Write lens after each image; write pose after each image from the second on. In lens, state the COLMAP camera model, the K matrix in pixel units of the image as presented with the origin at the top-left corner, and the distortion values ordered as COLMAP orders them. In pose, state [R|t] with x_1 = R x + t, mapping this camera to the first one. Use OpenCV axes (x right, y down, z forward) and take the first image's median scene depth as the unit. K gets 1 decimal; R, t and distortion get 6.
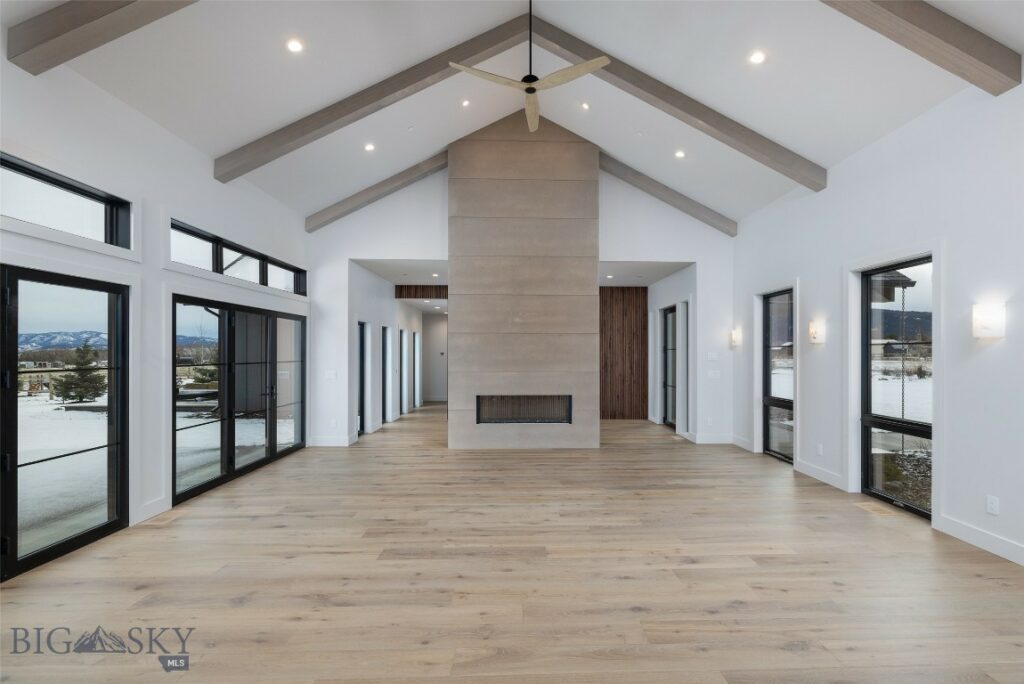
lens RADIAL K [[455.9, 0, 520.7], [0, 455.9, 357.6], [0, 0, 1]] dist [0.000284, -0.000133]
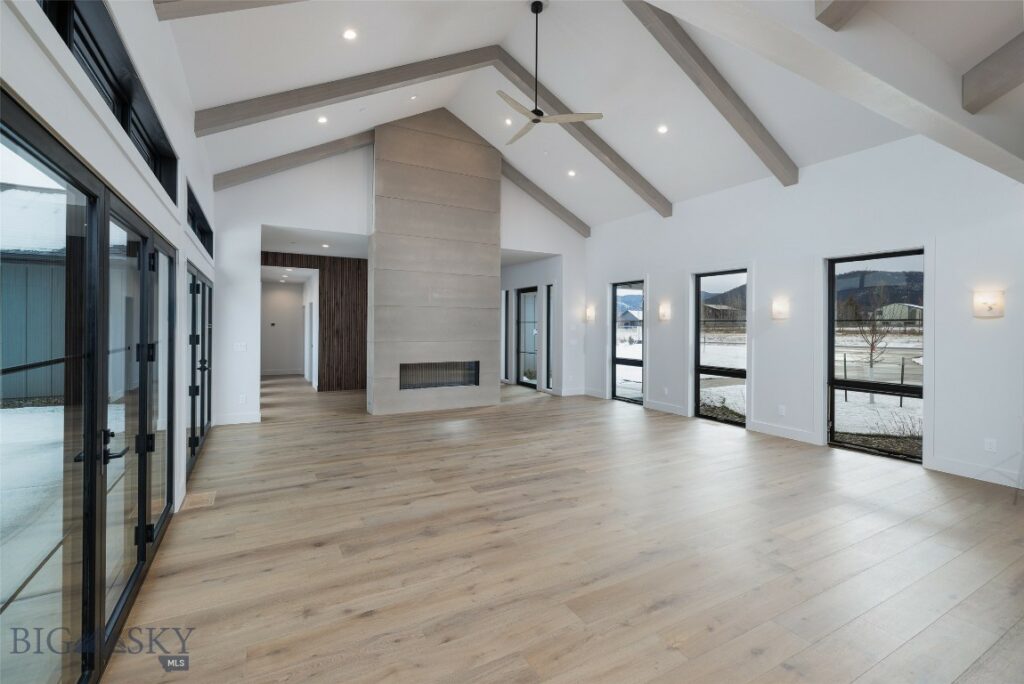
lens RADIAL K [[455.9, 0, 475.8], [0, 455.9, 331.9], [0, 0, 1]] dist [0.000284, -0.000133]
pose [[0.899751, -0.000873, 0.436403, -0.517567], [-0.002350, 0.999974, 0.006847, -0.000904], [-0.436398, -0.007186, 0.899725, -0.062560]]
